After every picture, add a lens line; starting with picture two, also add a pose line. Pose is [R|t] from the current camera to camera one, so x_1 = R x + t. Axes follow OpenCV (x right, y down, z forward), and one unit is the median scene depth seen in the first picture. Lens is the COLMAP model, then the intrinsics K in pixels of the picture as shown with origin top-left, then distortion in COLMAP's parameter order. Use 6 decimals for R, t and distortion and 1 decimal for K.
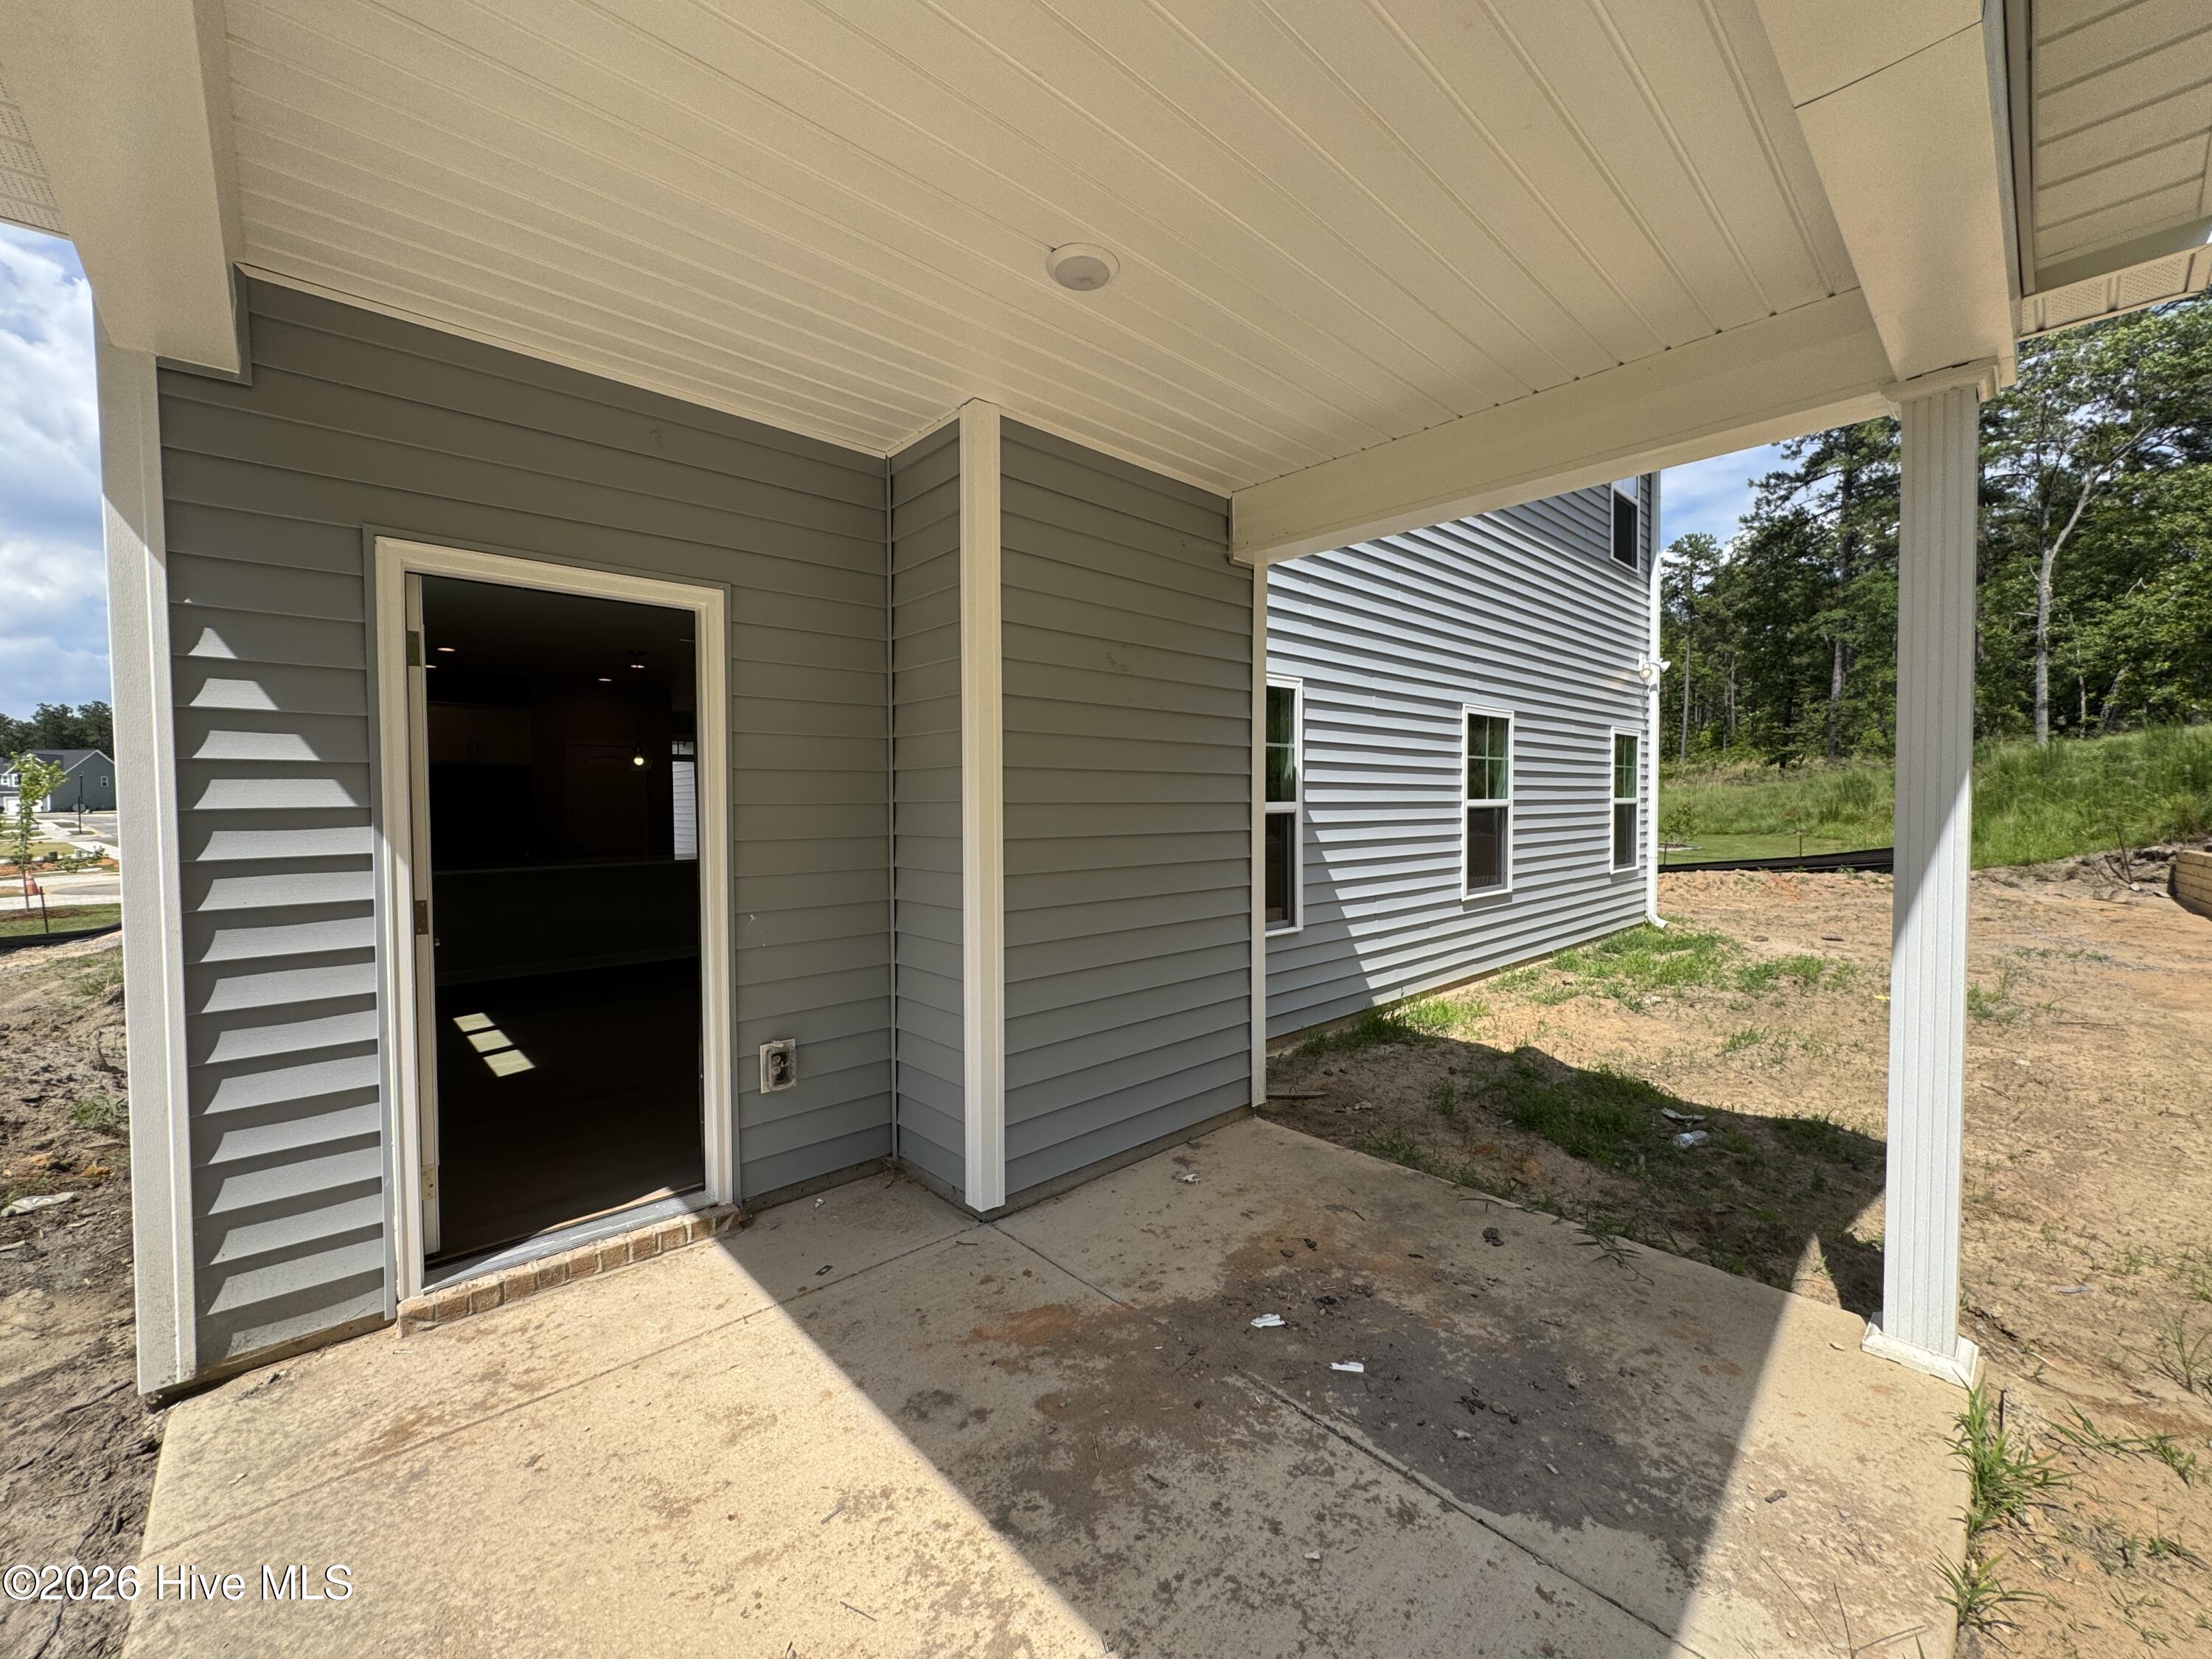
lens RADIAL K [[883.2, 0, 1103.8], [0, 883.2, 826.2], [0, 0, 1]] dist [-0.002463, 0.000105]
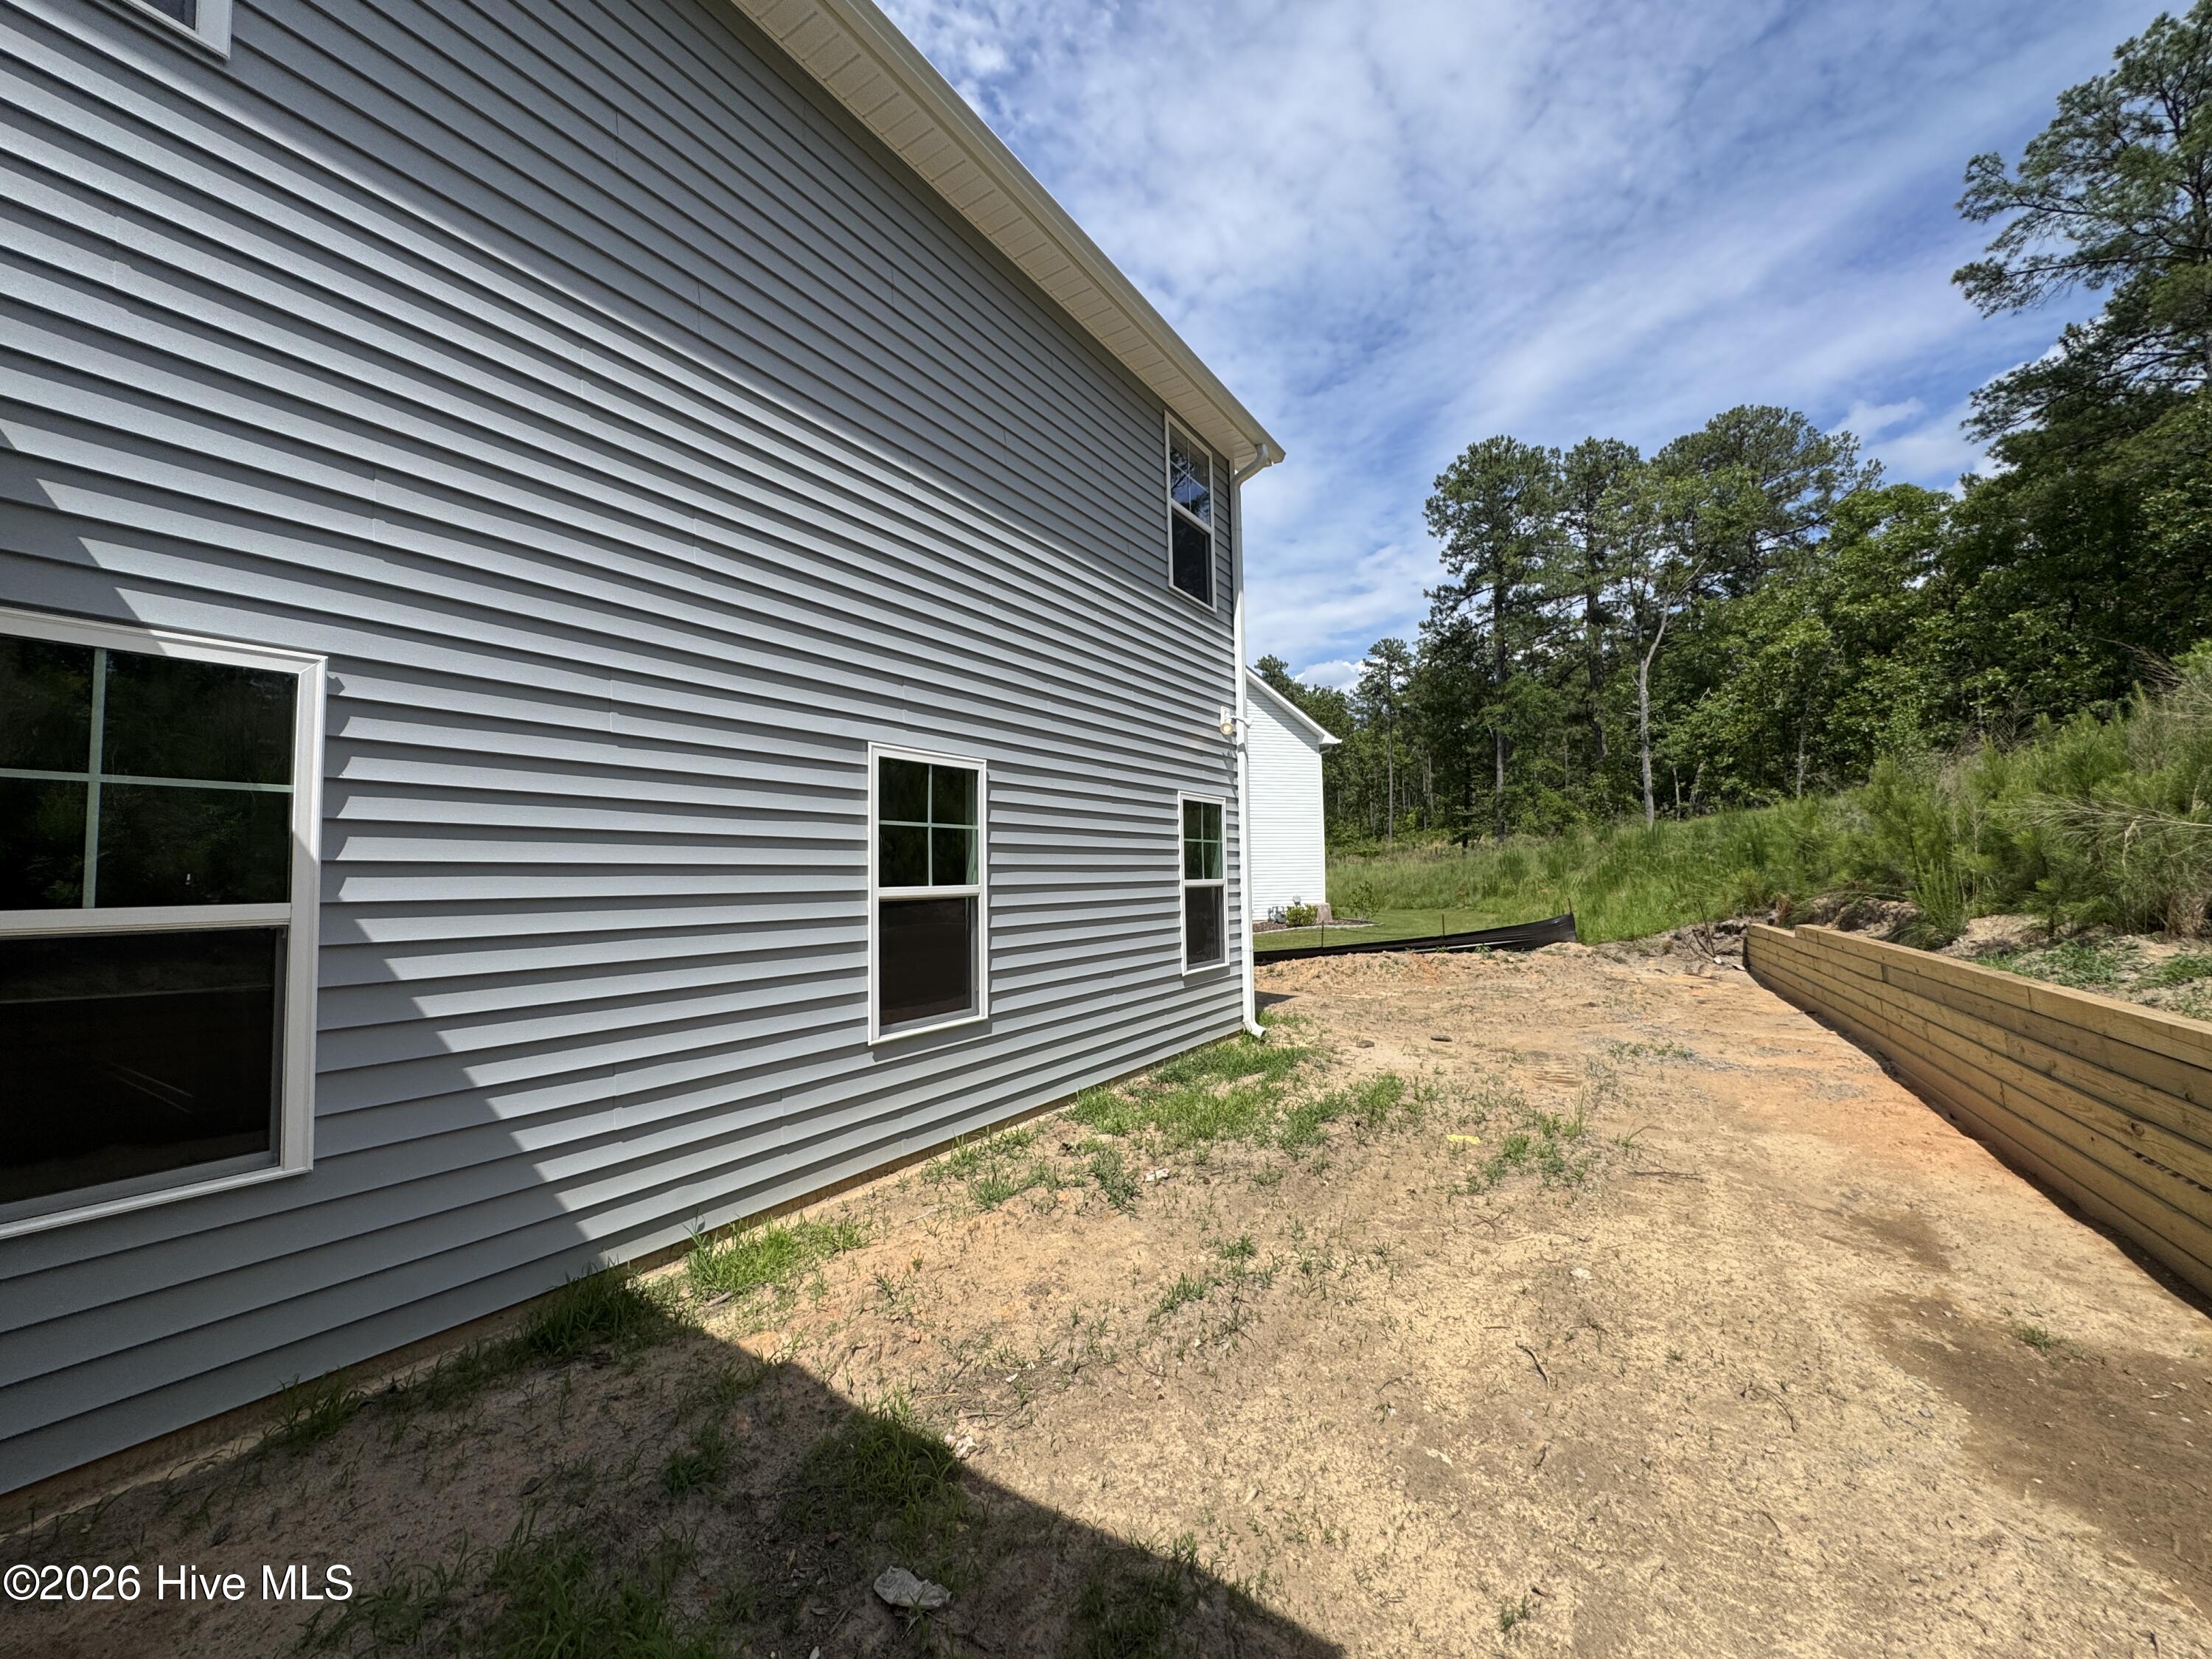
lens RADIAL K [[883.2, 0, 1103.8], [0, 883.2, 826.2], [0, 0, 1]] dist [-0.002463, 0.000105]
pose [[0.968126, 0.005675, 0.250401, 0.207470], [0.016815, 0.996015, -0.087585, -0.007722], [-0.249900, 0.089004, 0.964172, 0.163744]]
